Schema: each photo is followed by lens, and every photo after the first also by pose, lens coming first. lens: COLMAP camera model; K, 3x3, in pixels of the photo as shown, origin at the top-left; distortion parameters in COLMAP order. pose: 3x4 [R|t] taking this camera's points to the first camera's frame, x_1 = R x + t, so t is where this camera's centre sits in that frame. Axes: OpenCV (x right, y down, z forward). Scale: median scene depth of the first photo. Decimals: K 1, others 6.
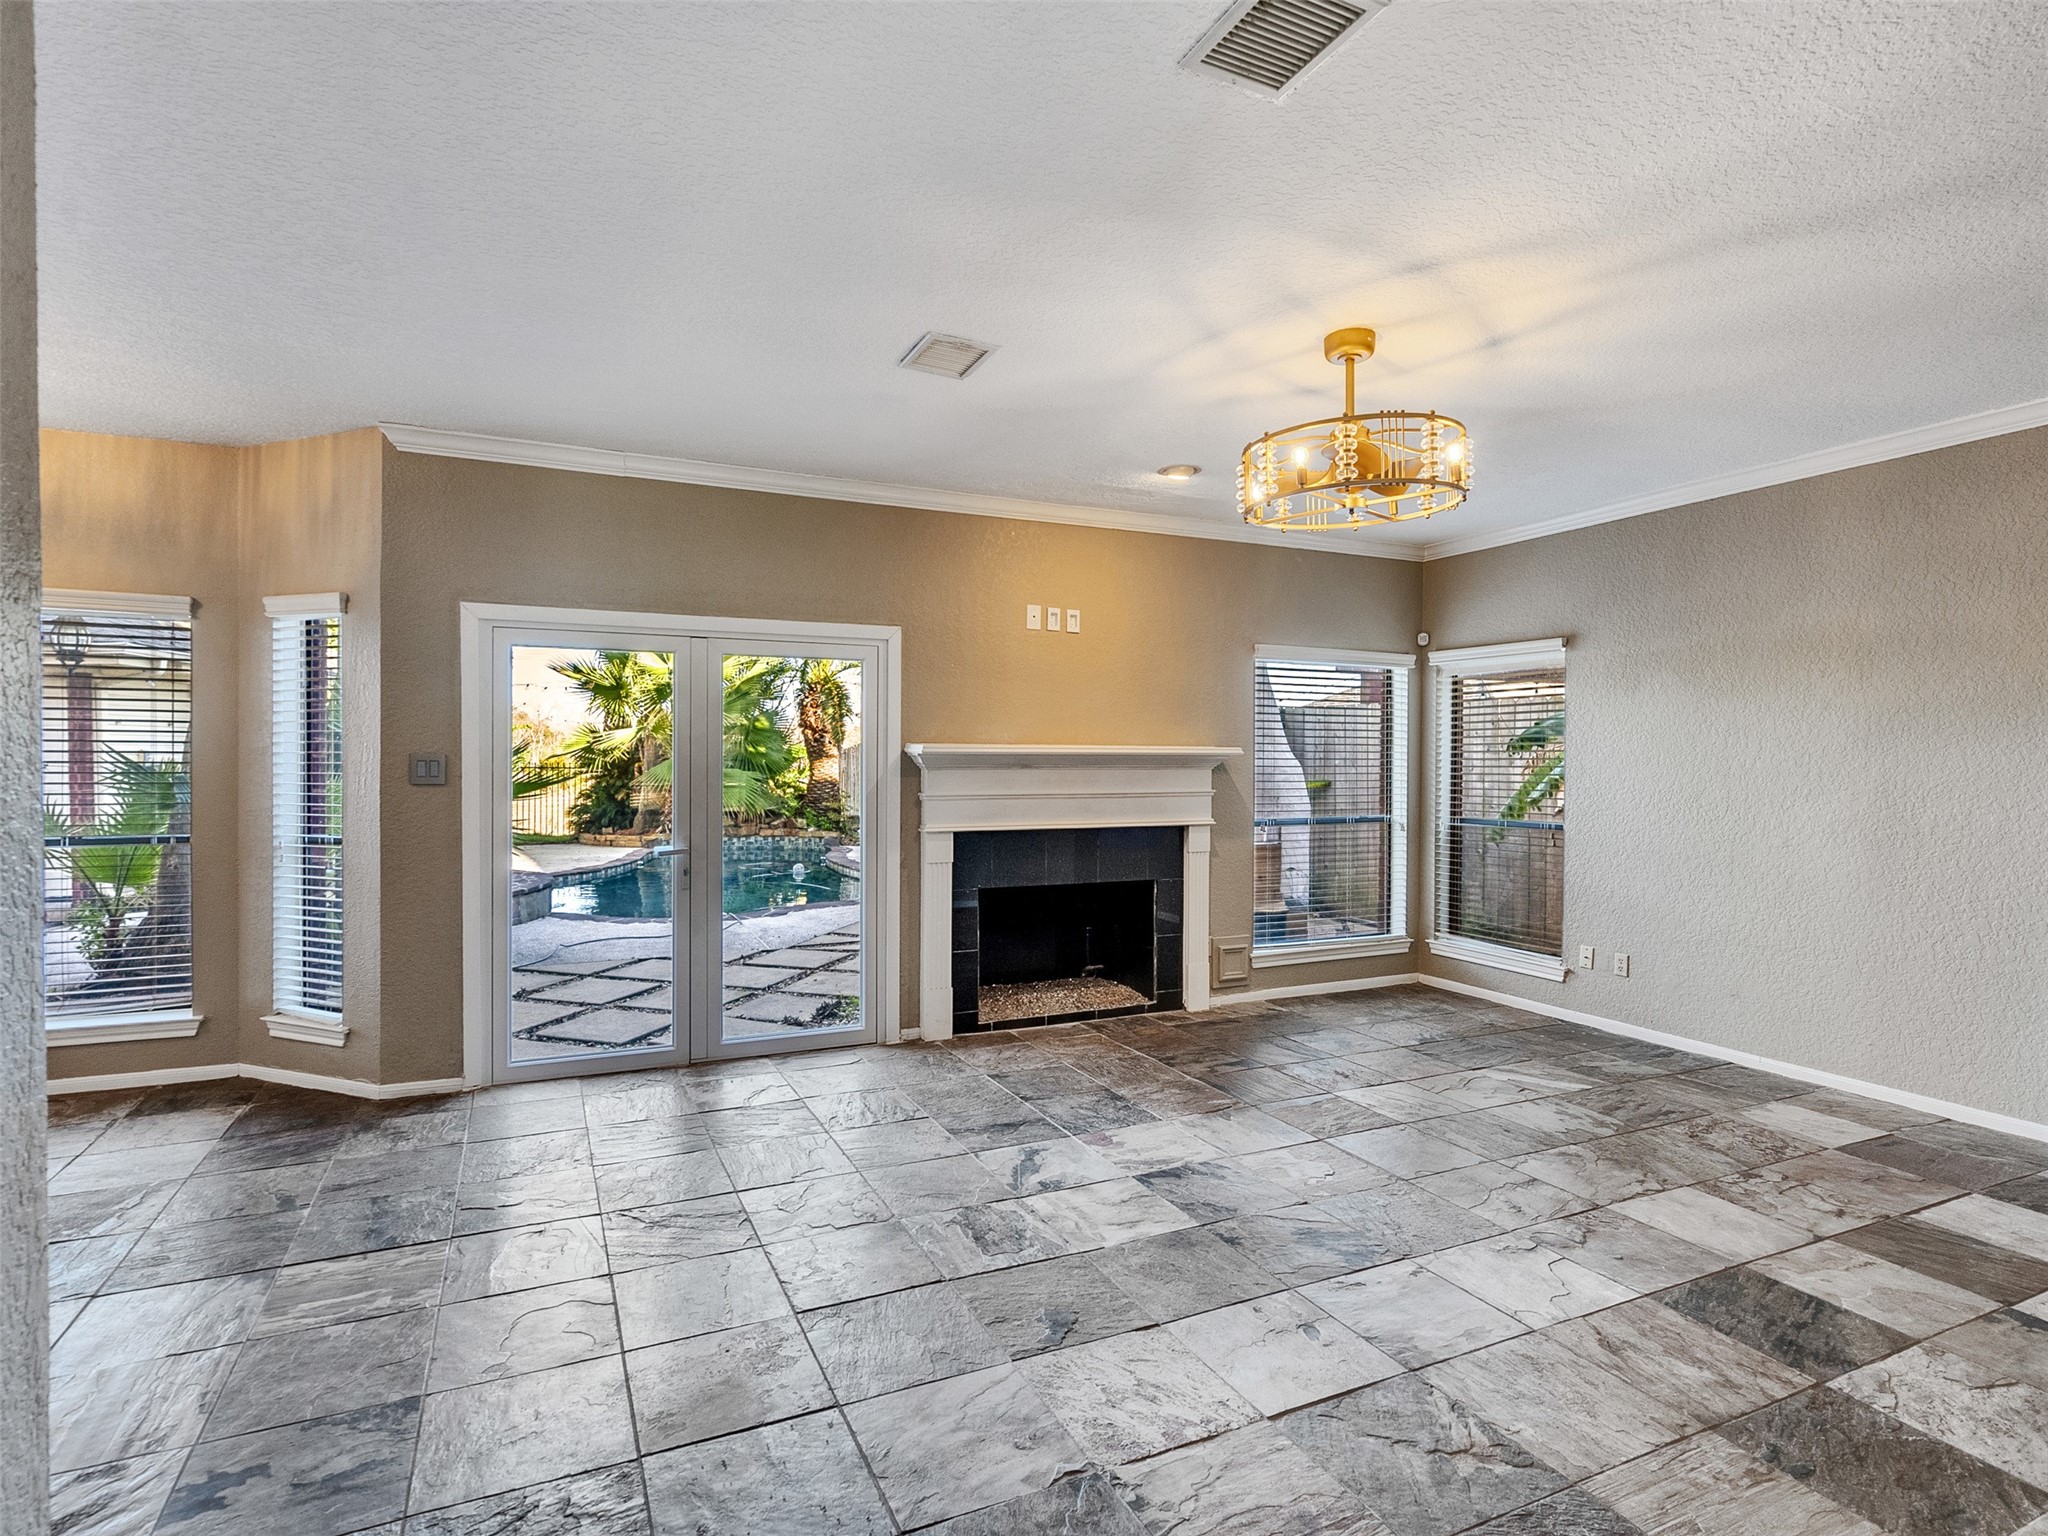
lens RADIAL K [[1042.9, 0, 1005.3], [0, 1042.9, 767.1], [0, 0, 1]] dist [-0.003971, 0.001510]
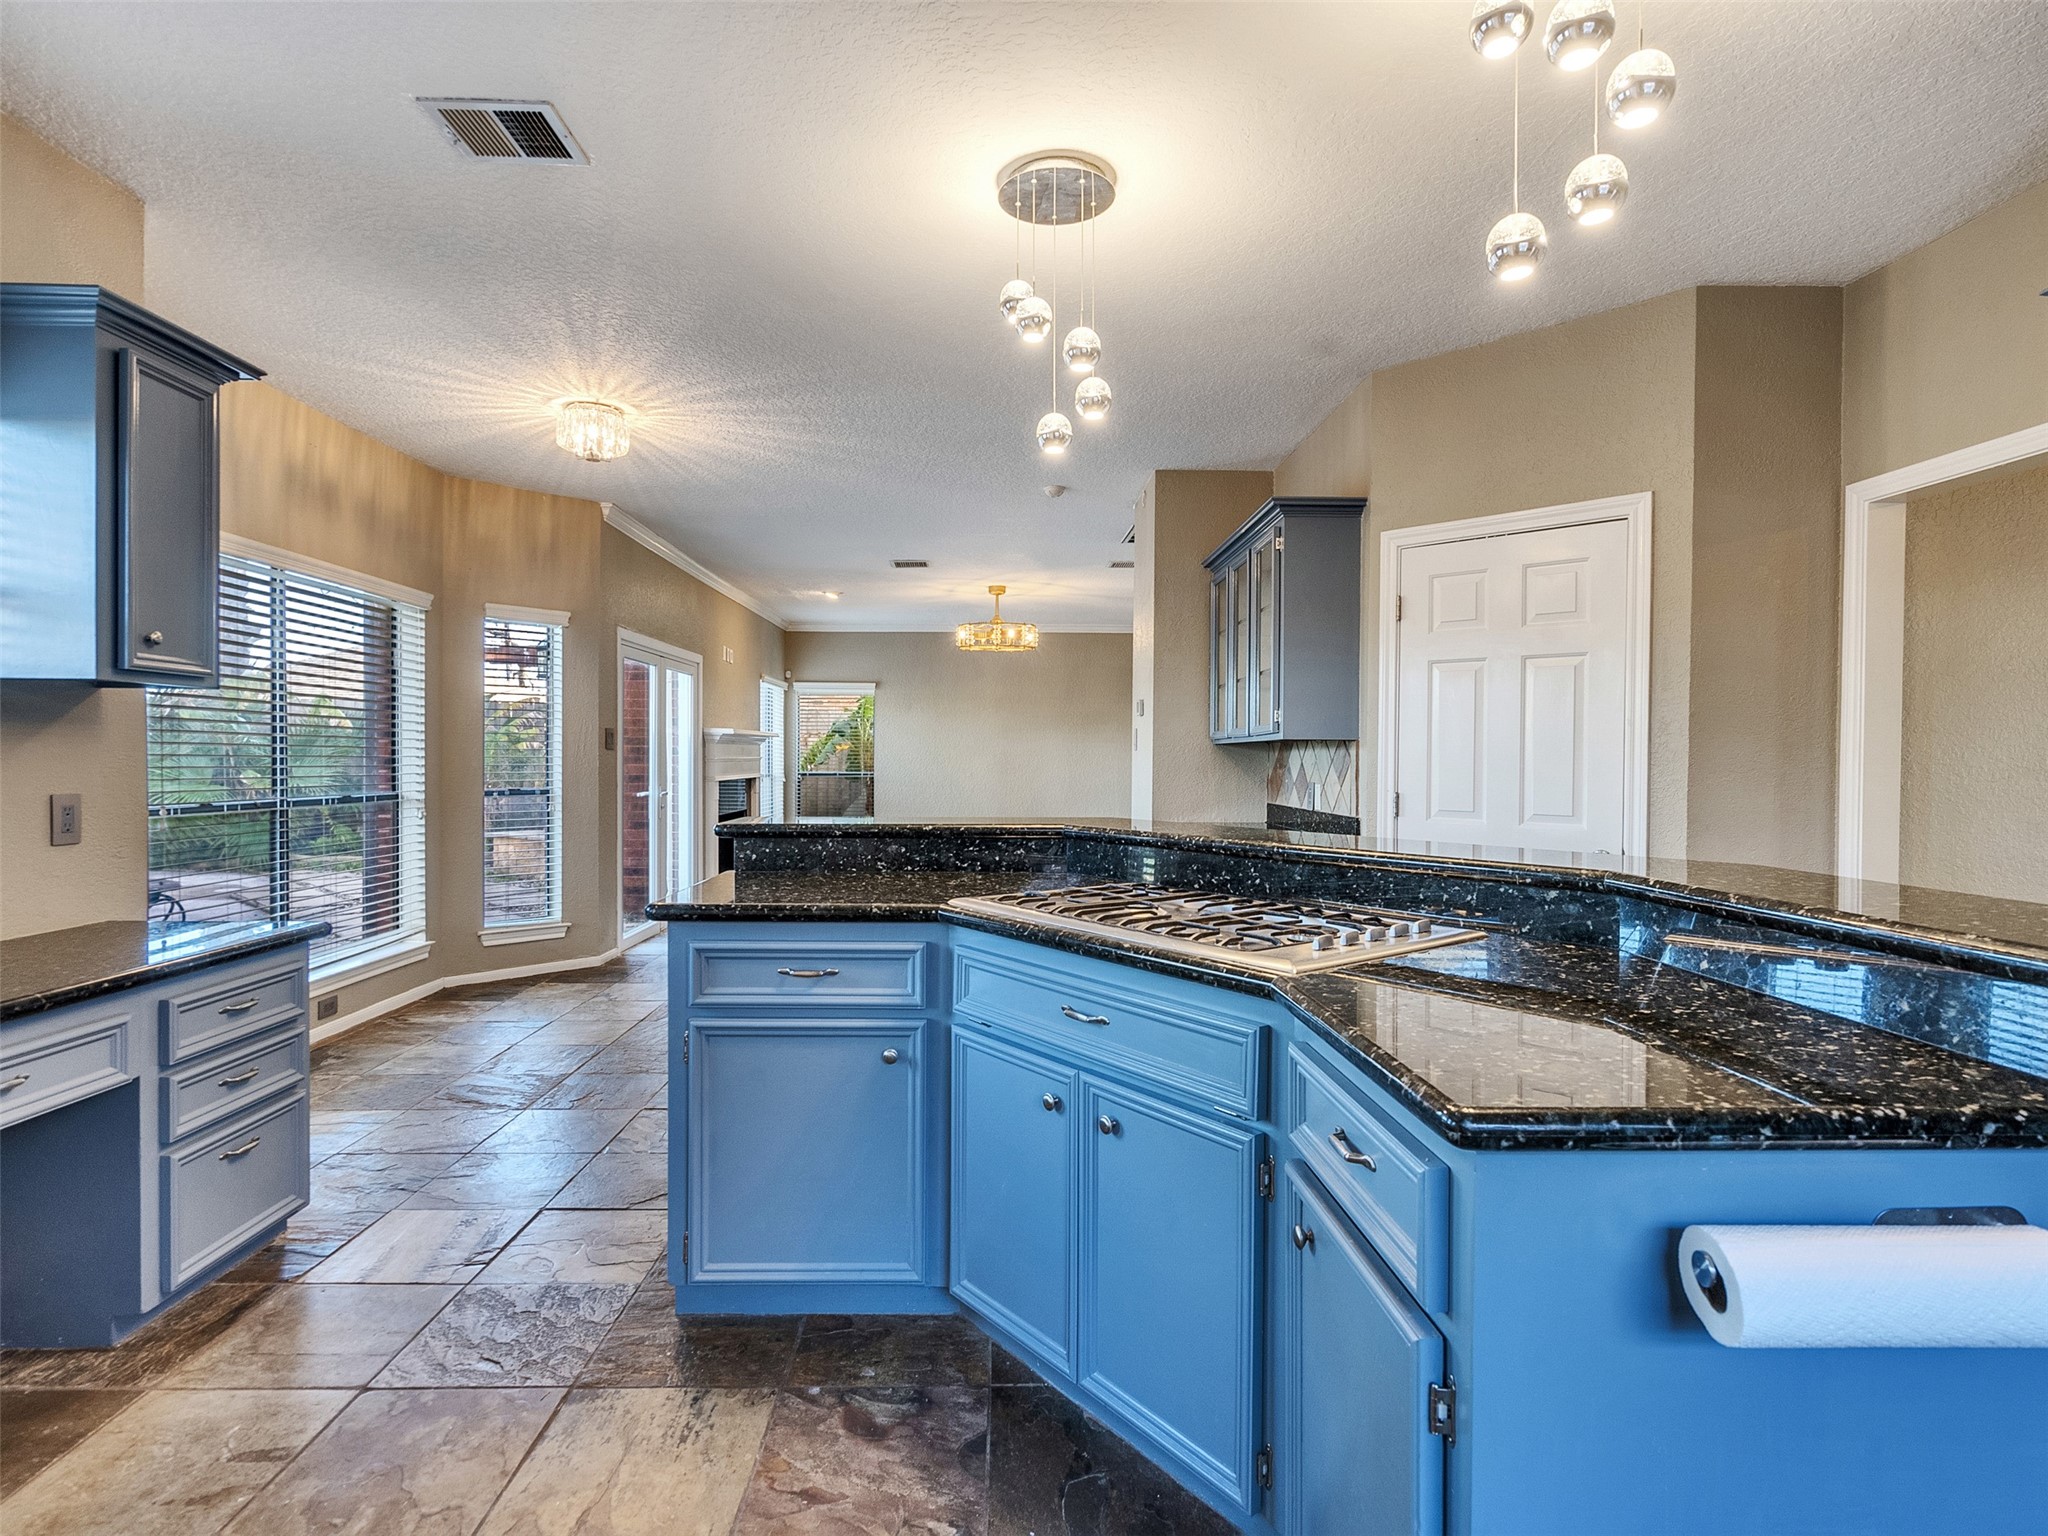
lens RADIAL K [[1045.7, 0, 1005.2], [0, 1045.7, 768.7], [0, 0, 1]] dist [-0.010814, 0.009200]
pose [[0.401234, -0.014224, 0.915865, -1.391899], [0.005221, 0.999899, 0.013242, 0.022569], [-0.915961, -0.000532, 0.401267, -0.085177]]
